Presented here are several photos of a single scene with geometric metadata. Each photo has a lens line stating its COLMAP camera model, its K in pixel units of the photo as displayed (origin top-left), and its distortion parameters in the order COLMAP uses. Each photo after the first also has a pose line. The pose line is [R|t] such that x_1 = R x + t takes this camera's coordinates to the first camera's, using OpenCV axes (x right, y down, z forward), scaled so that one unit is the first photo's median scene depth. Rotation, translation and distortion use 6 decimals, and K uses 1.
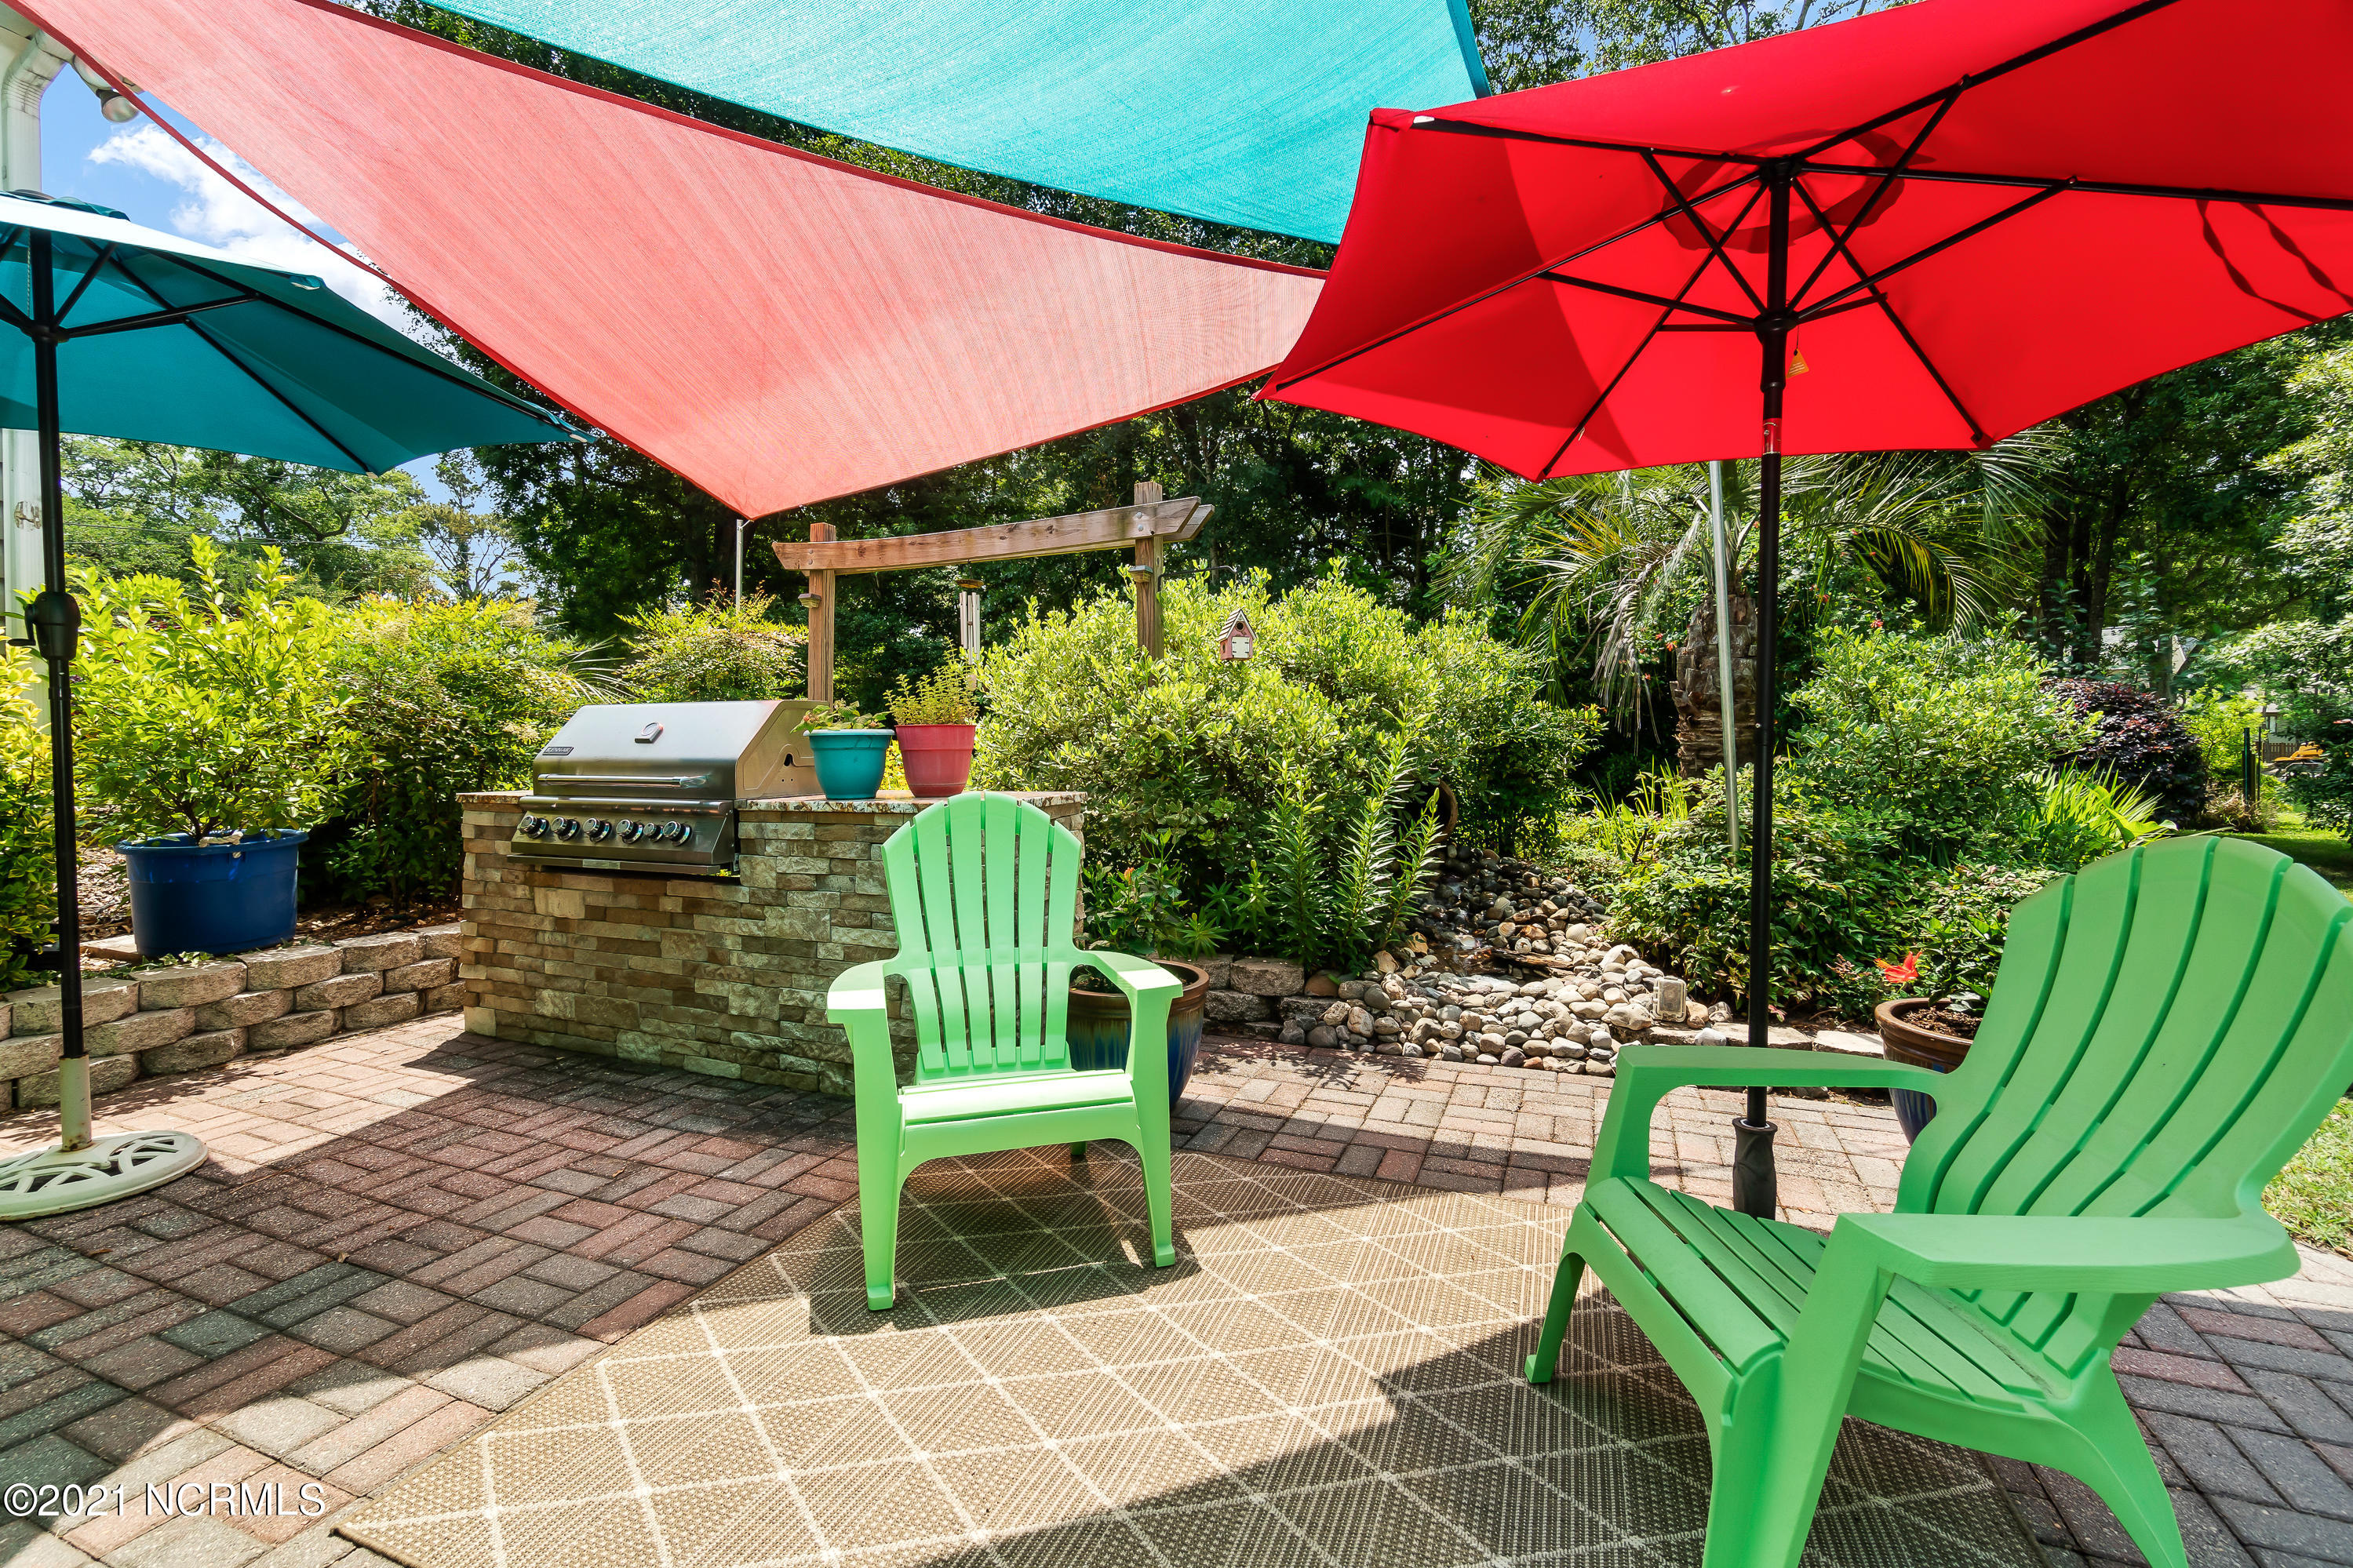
lens RADIAL K [[1039.5, 0, 1168.2], [0, 1039.5, 775.3], [0, 0, 1]] dist [-0.000677, 0.000587]
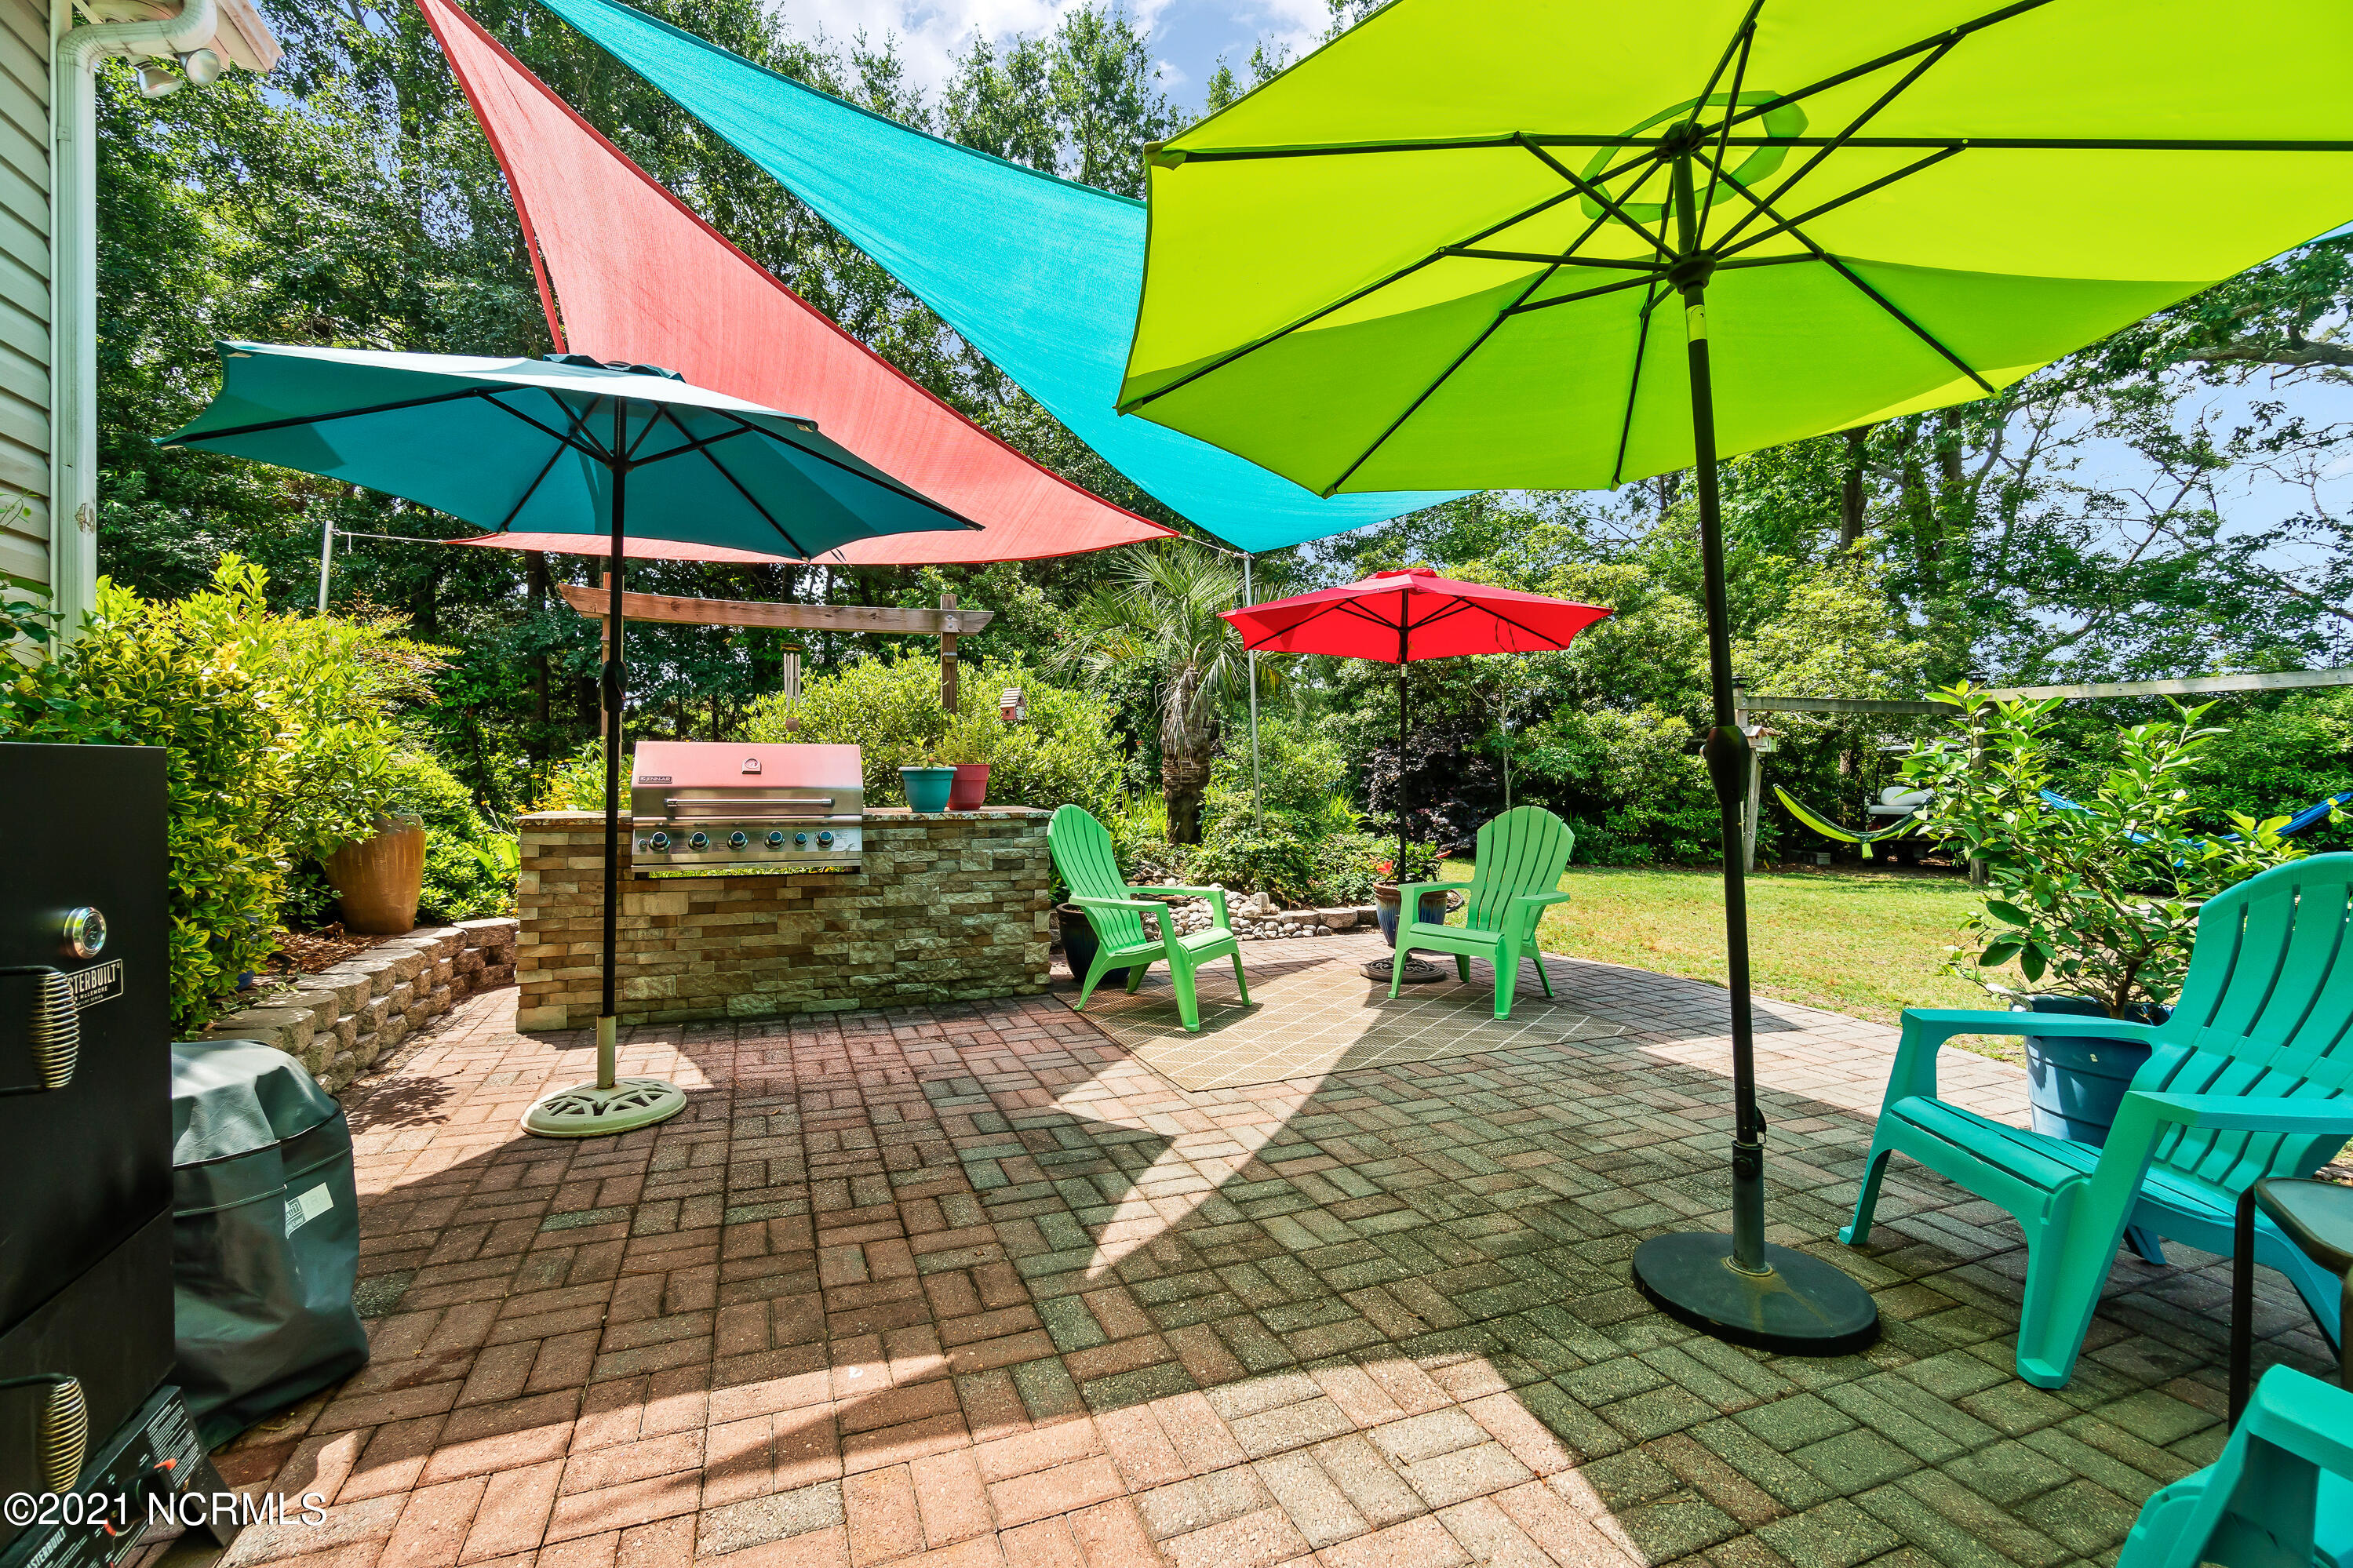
lens RADIAL K [[1039.5, 0, 1184.2], [0, 1039.5, 786.4], [0, 0, 1]] dist [-0.000677, 0.000587]
pose [[0.692314, -0.002477, 0.721592, -1.170545], [0.009941, 0.999932, -0.006106, -0.002211], [-0.721528, 0.011401, 0.692291, -0.334565]]
